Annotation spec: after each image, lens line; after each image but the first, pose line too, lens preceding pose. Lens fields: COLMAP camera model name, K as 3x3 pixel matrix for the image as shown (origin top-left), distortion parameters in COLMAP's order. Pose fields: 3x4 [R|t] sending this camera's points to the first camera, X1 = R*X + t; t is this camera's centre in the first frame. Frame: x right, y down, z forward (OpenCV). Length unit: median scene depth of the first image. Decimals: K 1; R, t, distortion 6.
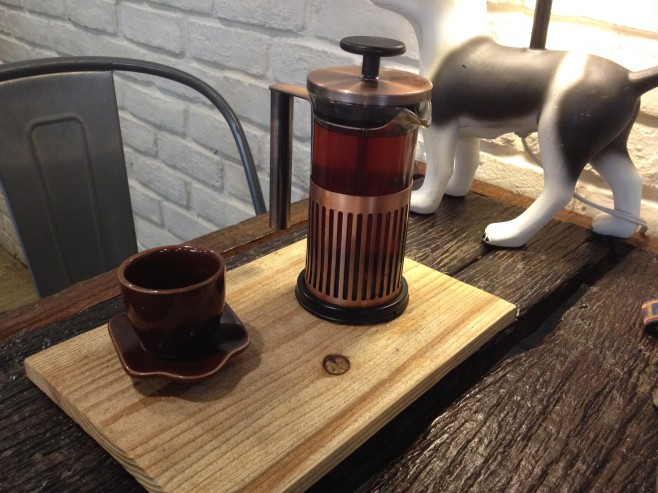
lens RADIAL K [[616.6, 0, 326.6], [0, 616.6, 242.6], [0, 0, 1]] dist [0.150568, -0.325758]
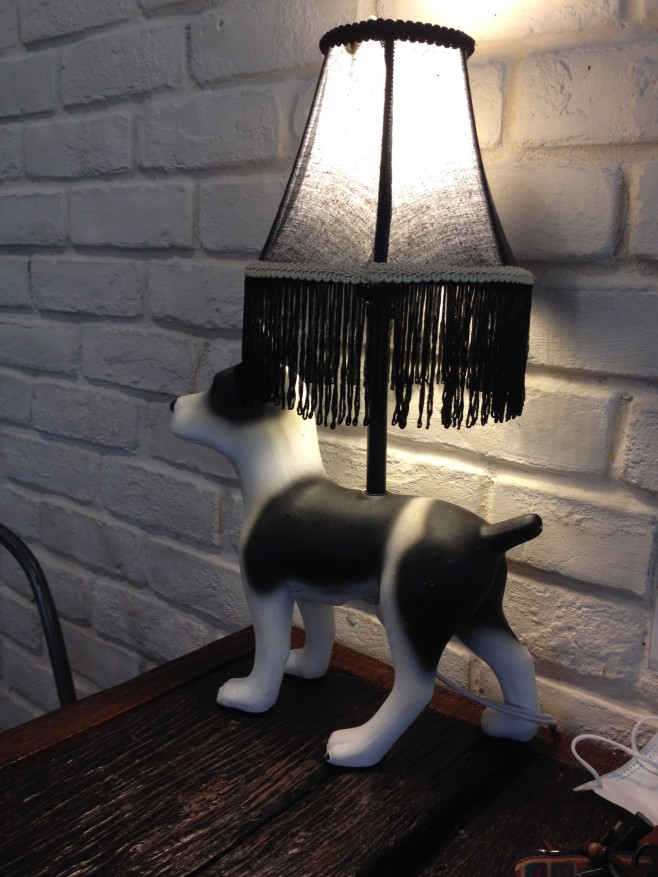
lens RADIAL K [[821.8, 0, 329.0], [0, 821.8, 438.5], [0, 0, 1]] dist [0.150568, -0.325758]
pose [[0.997674, -0.024663, 0.063554, 0.121956], [0.040860, 0.962587, -0.267873, -0.058190], [-0.054569, 0.269847, 0.961356, -0.007378]]
